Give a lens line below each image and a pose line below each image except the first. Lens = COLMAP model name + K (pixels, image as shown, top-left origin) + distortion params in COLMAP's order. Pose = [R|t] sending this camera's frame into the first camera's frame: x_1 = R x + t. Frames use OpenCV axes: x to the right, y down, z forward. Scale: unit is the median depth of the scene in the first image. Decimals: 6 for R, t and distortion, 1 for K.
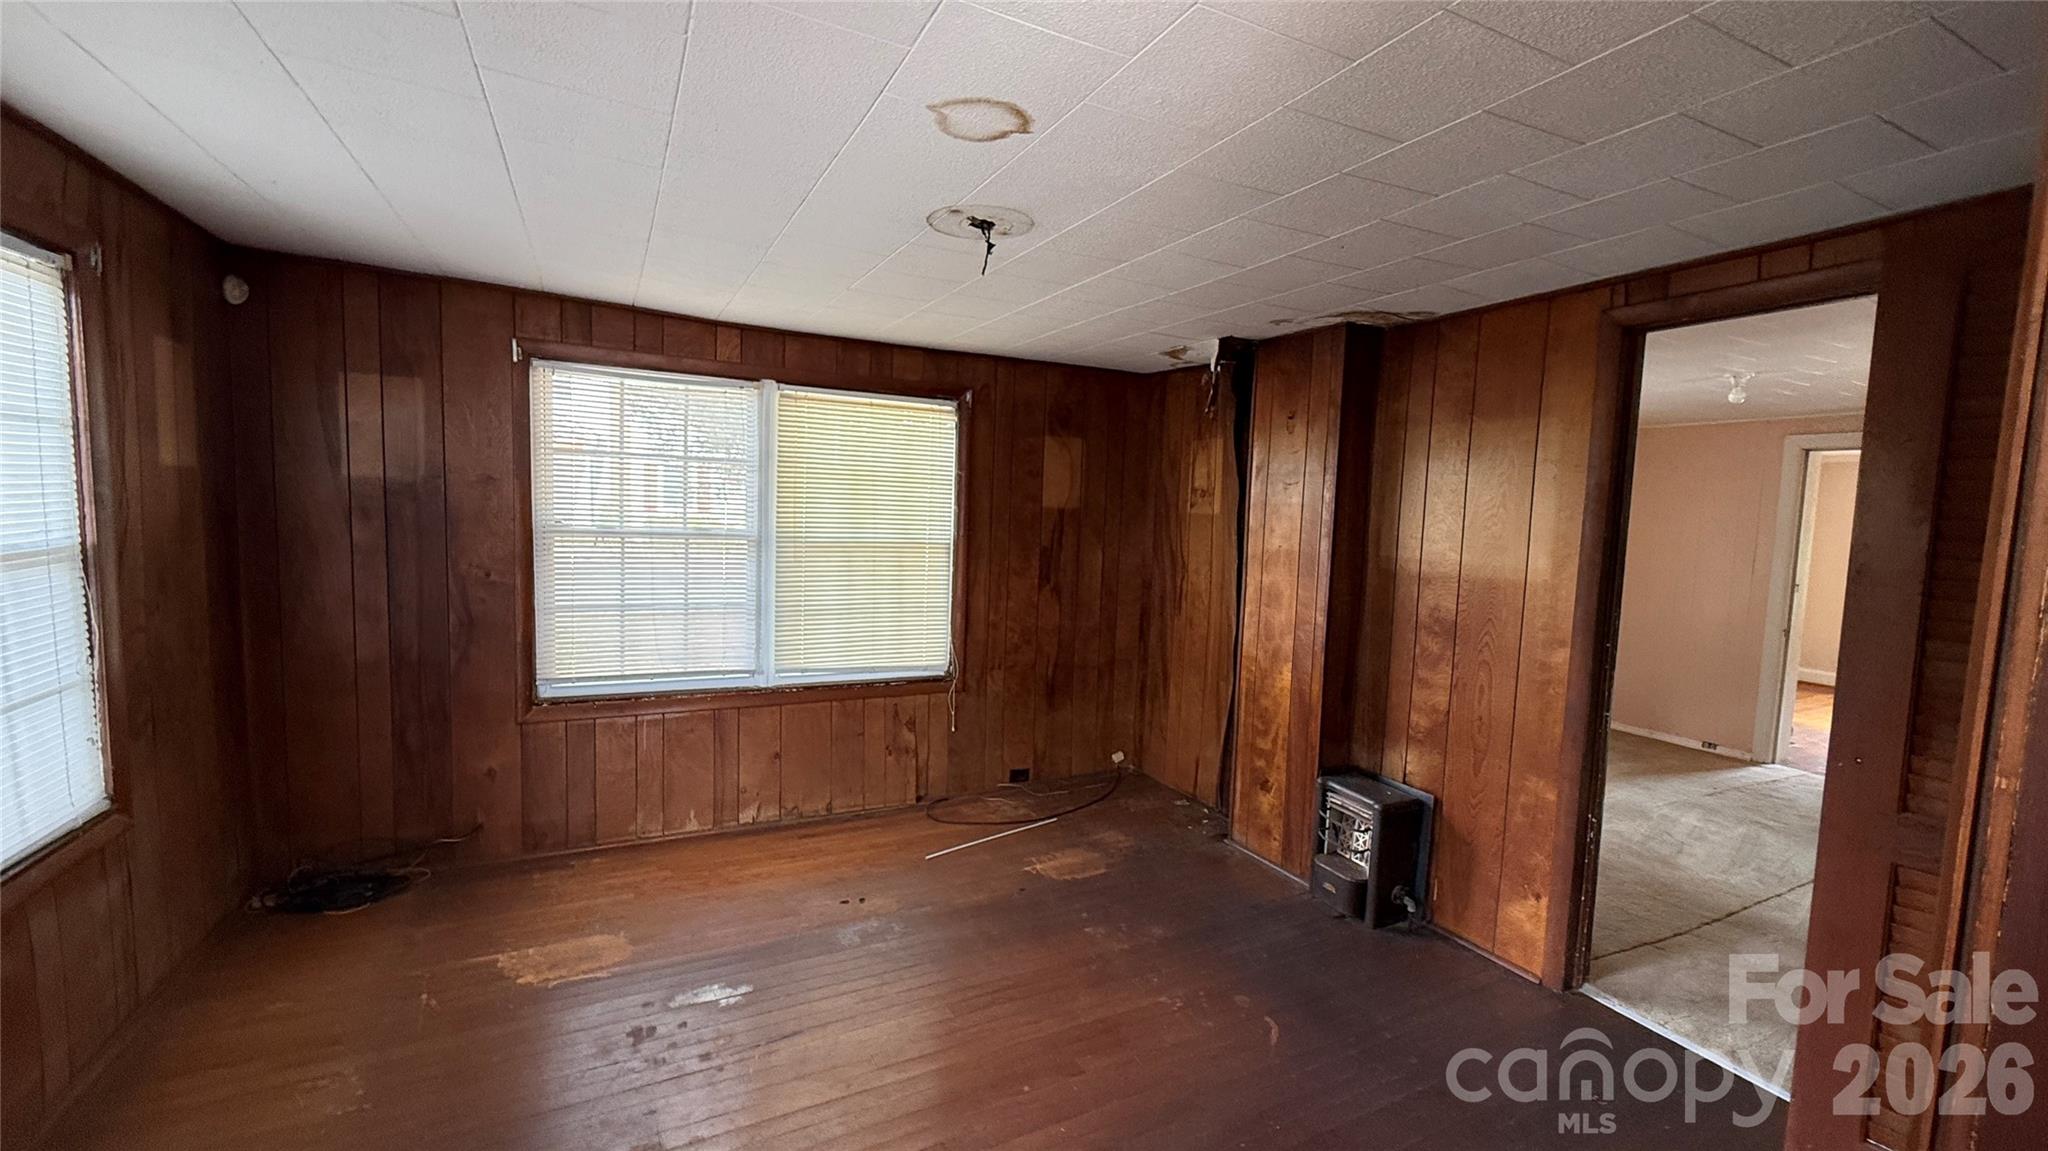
lens RADIAL K [[820.3, 0, 1033.4], [0, 820.3, 573.8], [0, 0, 1]] dist [0.000925, 0.000853]
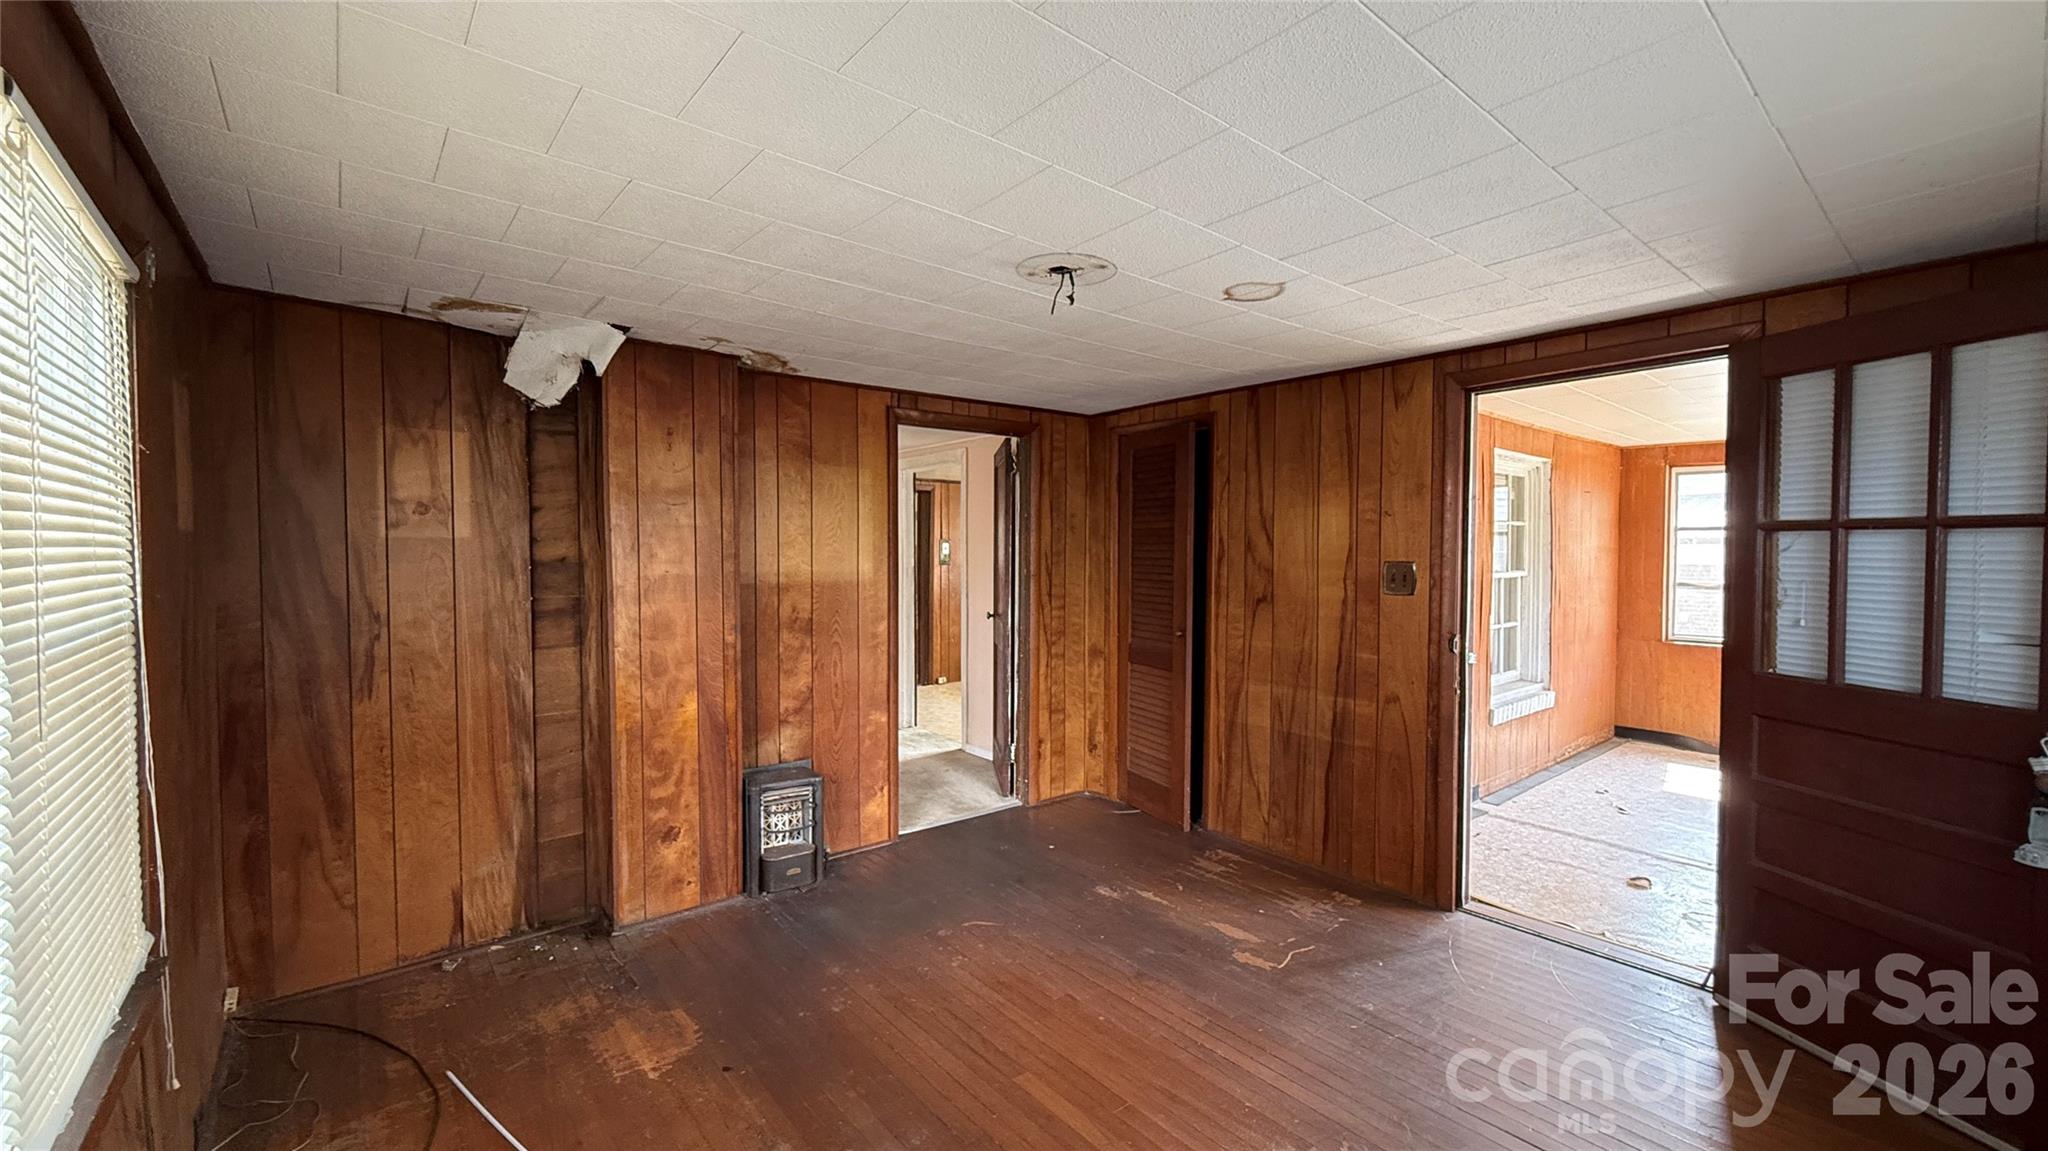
lens RADIAL K [[820.3, 0, 1022.1], [0, 820.3, 573.6], [0, 0, 1]] dist [0.000925, 0.000853]
pose [[-0.207201, -0.062158, 0.976322, -0.705023], [0.070629, 0.994425, 0.078299, -0.077330], [-0.975746, 0.085180, -0.201656, 0.820823]]
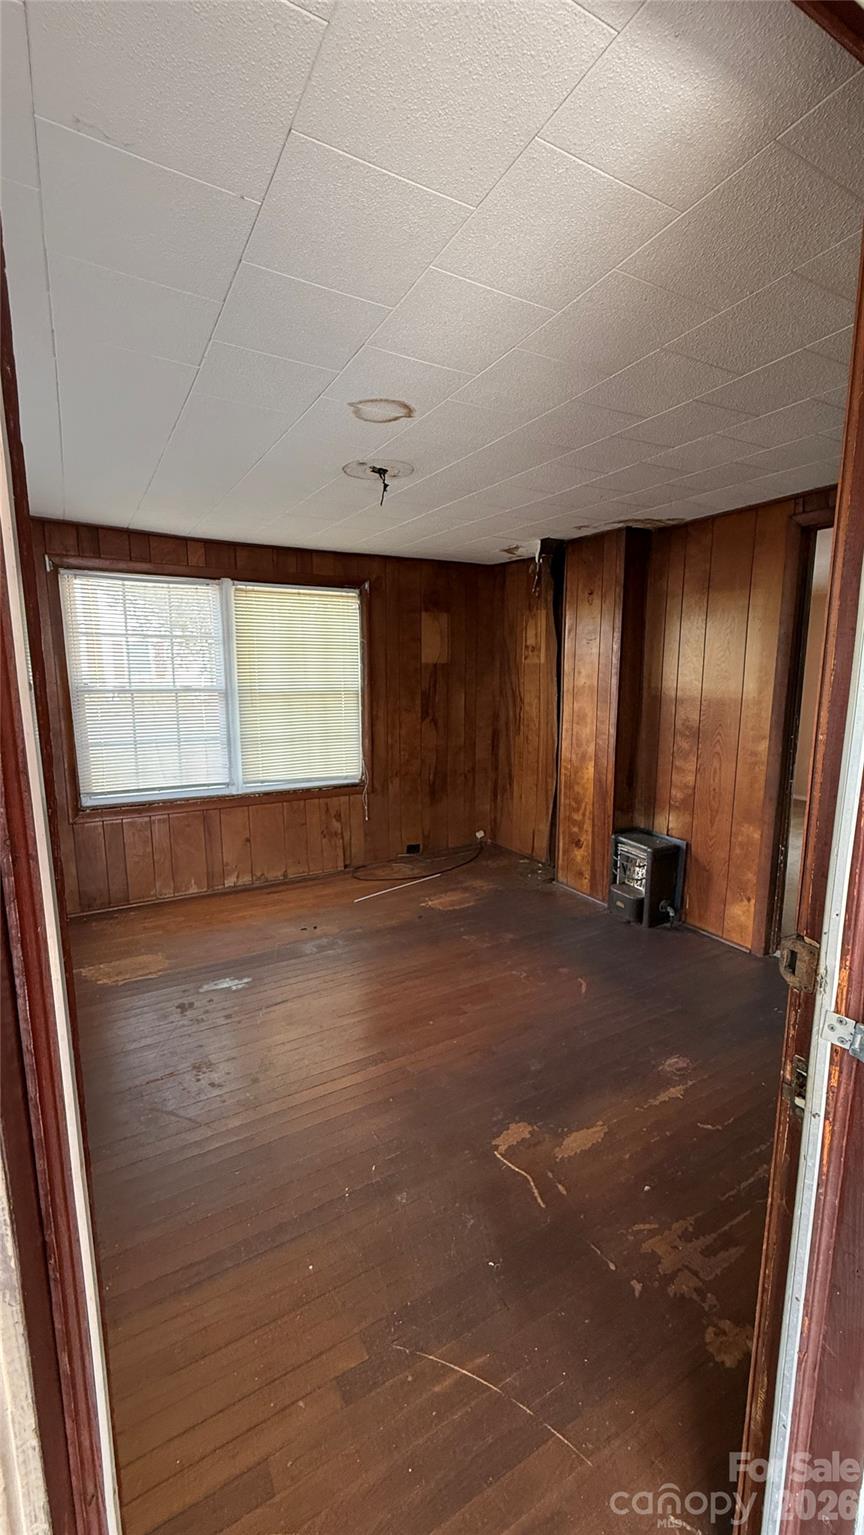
lens RADIAL K [[614.8, 0, 435.2], [0, 614.8, 765.1], [0, 0, 1]] dist [0.000925, 0.000853]
pose [[0.998486, -0.041741, 0.035833, -0.014637], [0.038800, 0.996105, 0.079176, 0.016133], [-0.038998, -0.077666, 0.996216, -0.106066]]
